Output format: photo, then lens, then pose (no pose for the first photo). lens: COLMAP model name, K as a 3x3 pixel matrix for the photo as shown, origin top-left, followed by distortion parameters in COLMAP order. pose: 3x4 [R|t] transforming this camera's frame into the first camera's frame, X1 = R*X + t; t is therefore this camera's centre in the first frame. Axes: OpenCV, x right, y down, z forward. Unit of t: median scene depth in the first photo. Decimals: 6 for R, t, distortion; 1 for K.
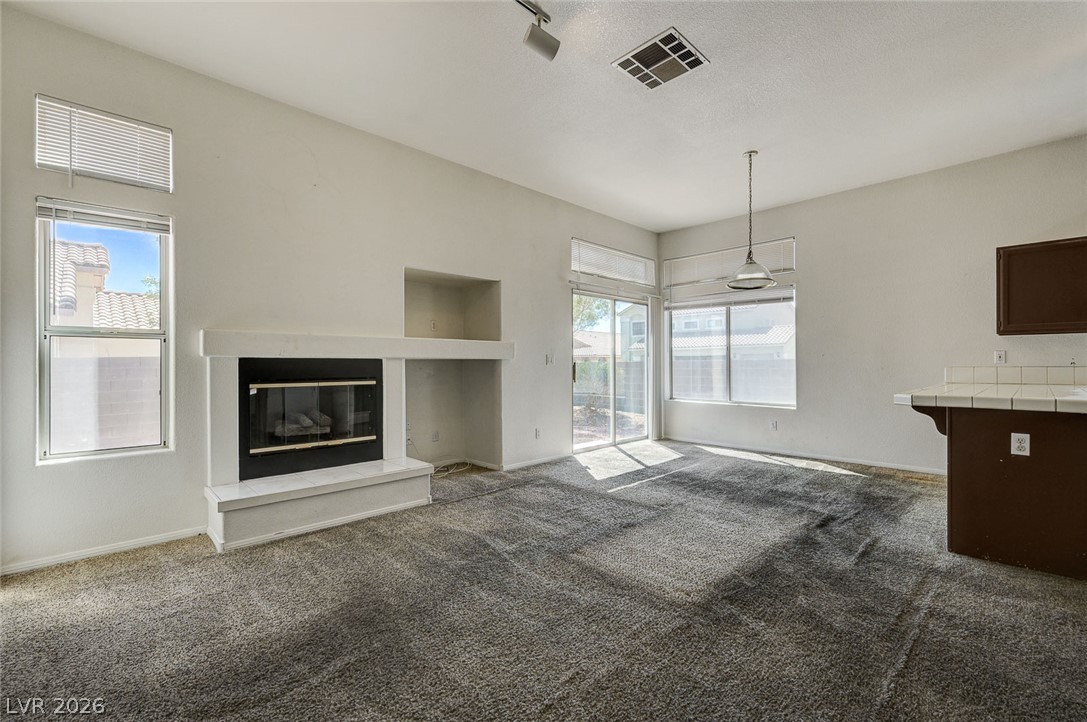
lens RADIAL K [[466.1, 0, 548.0], [0, 466.1, 364.0], [0, 0, 1]] dist [0.000814, 0.000443]
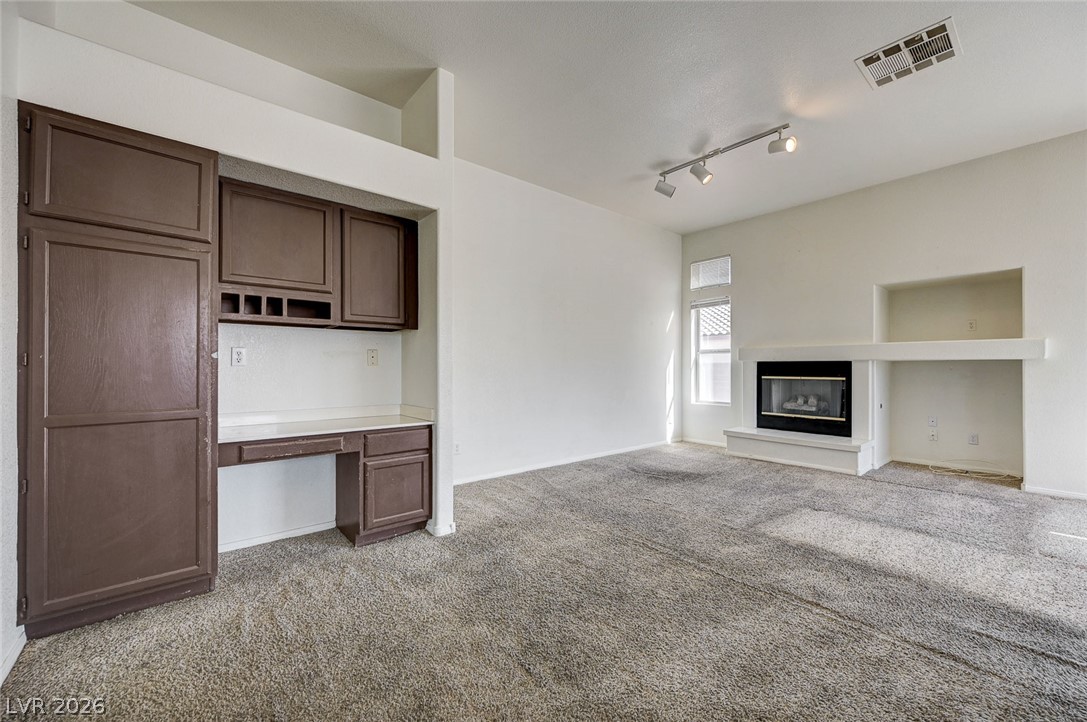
lens RADIAL K [[430.0, 0, 551.3], [0, 430.0, 365.6], [0, 0, 1]] dist [-0.001923, 0.000410]
pose [[-0.061256, 0.001049, -0.998122, 0.926640], [0.001822, 0.999998, 0.000940, -0.000711], [0.998120, -0.001761, -0.061257, 0.239880]]
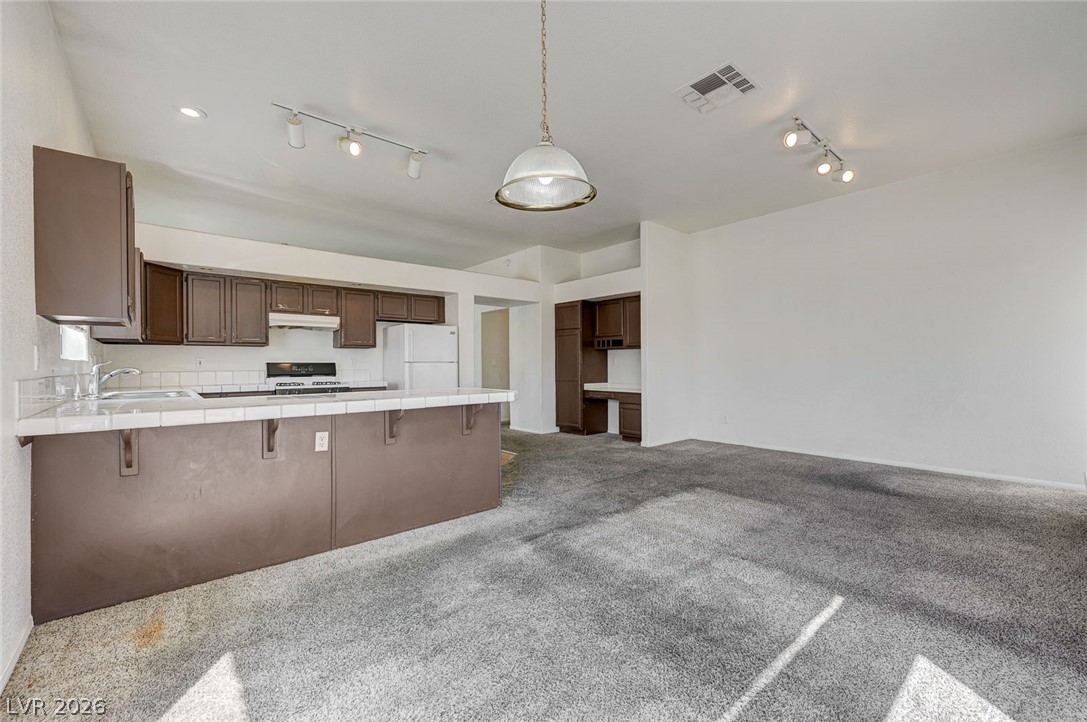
lens RADIAL K [[466.1, 0, 540.4], [0, 466.1, 367.2], [0, 0, 1]] dist [0.000814, 0.000443]
pose [[-0.996355, 0.014541, 0.084051, 0.440481], [0.014341, 0.999893, -0.002980, 0.007636], [-0.084086, -0.001764, -0.996457, 1.648797]]
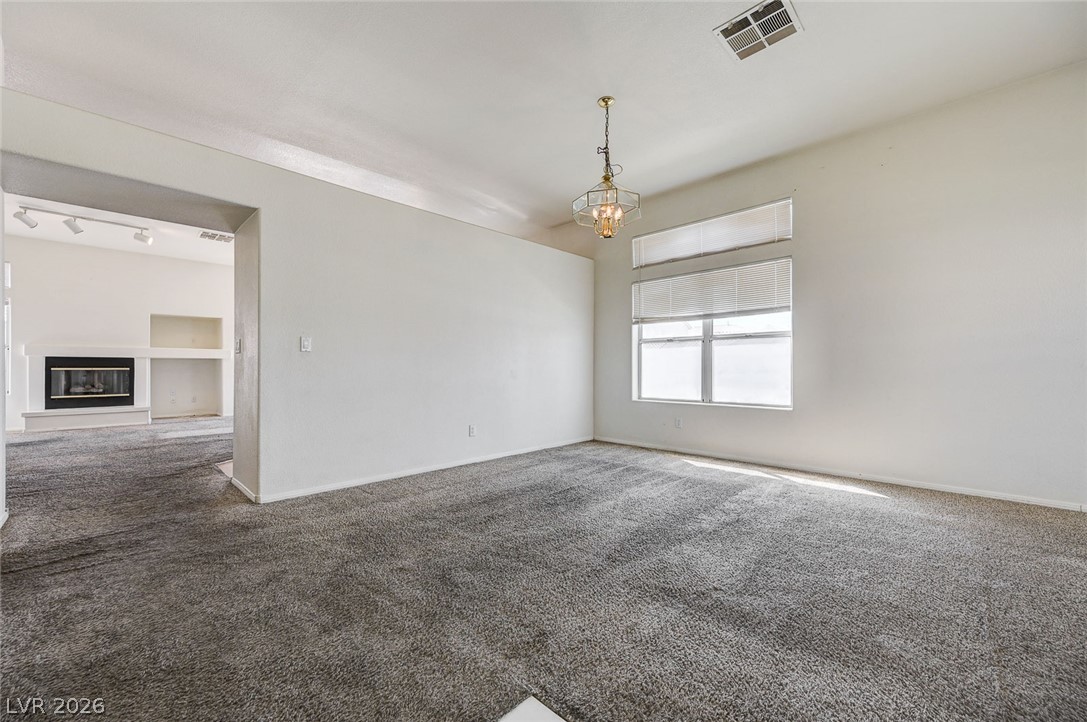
lens RADIAL K [[430.0, 0, 546.3], [0, 430.0, 365.9], [0, 0, 1]] dist [-0.001923, 0.000410]
pose [[0.999593, 0.004648, 0.028151, 1.490309], [-0.004599, 0.999988, -0.001801, 0.021958], [-0.028159, 0.001671, 0.999602, -1.014597]]
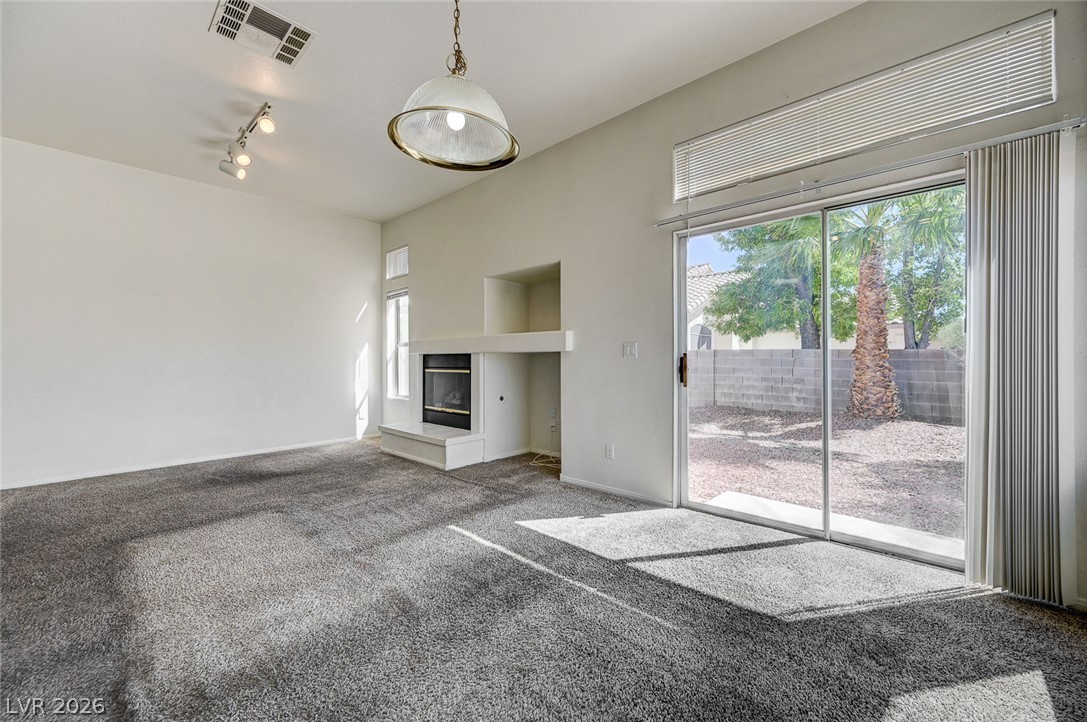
lens RADIAL K [[430.0, 0, 550.5], [0, 430.0, 357.3], [0, 0, 1]] dist [-0.001923, 0.000410]
pose [[0.053935, 0.004253, -0.998535, 0.881051], [0.008415, 0.999953, 0.004714, -0.004110], [0.998509, -0.008657, 0.053896, 1.188562]]
